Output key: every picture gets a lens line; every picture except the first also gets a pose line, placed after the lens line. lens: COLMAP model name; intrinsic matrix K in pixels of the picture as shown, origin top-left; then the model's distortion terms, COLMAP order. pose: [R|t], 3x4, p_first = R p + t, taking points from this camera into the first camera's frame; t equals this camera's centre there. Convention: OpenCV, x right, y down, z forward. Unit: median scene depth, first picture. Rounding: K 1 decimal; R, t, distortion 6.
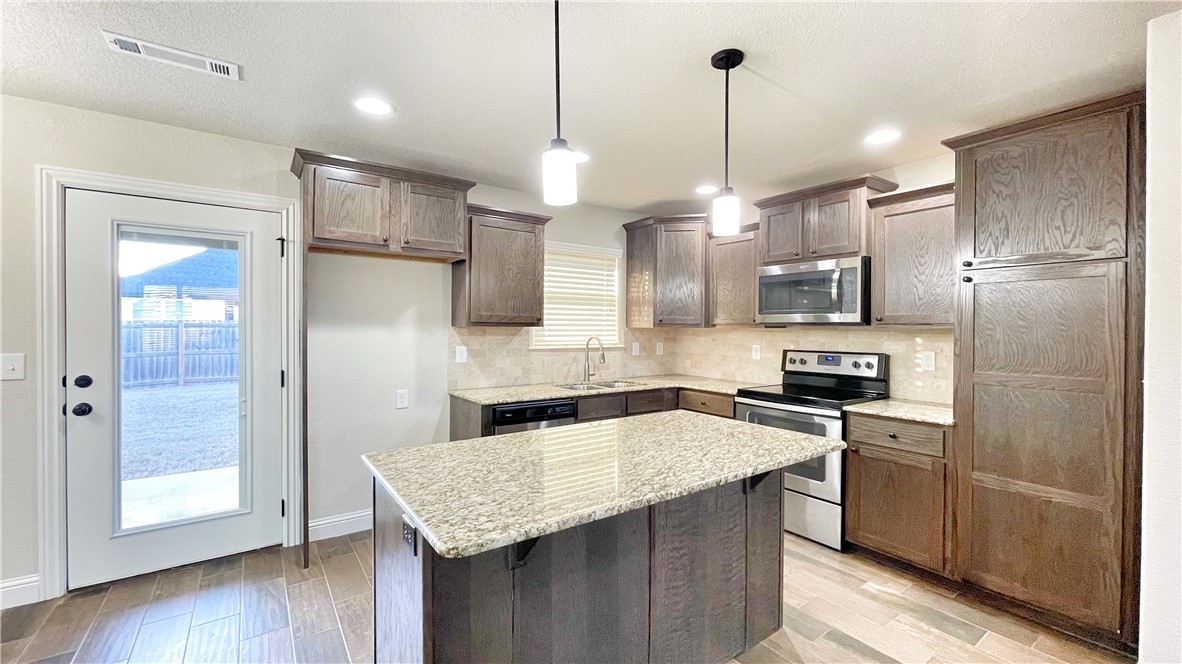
lens RADIAL K [[476.1, 0, 586.3], [0, 476.1, 330.7], [0, 0, 1]] dist [-0.001454, 0.000213]
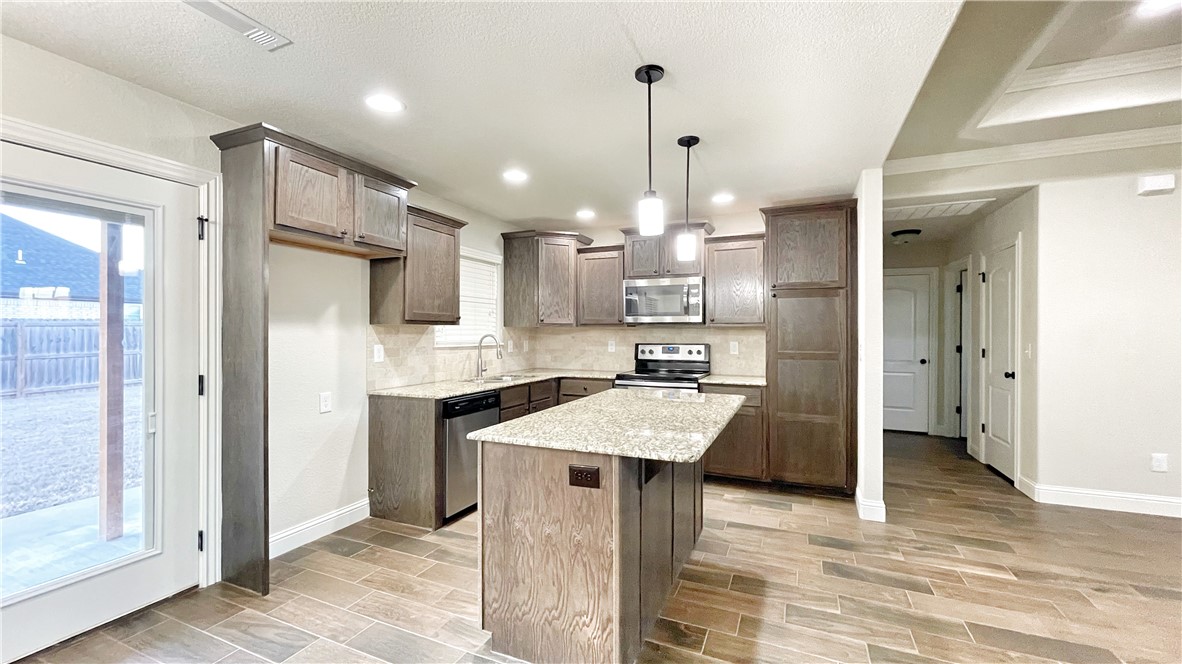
lens RADIAL K [[476.1, 0, 584.4], [0, 476.1, 329.1], [0, 0, 1]] dist [-0.001454, 0.000213]
pose [[0.860698, -0.002008, 0.509111, -0.403142], [0.007354, 0.999937, -0.008488, 0.011599], [-0.509062, 0.011050, 0.860659, -0.054041]]
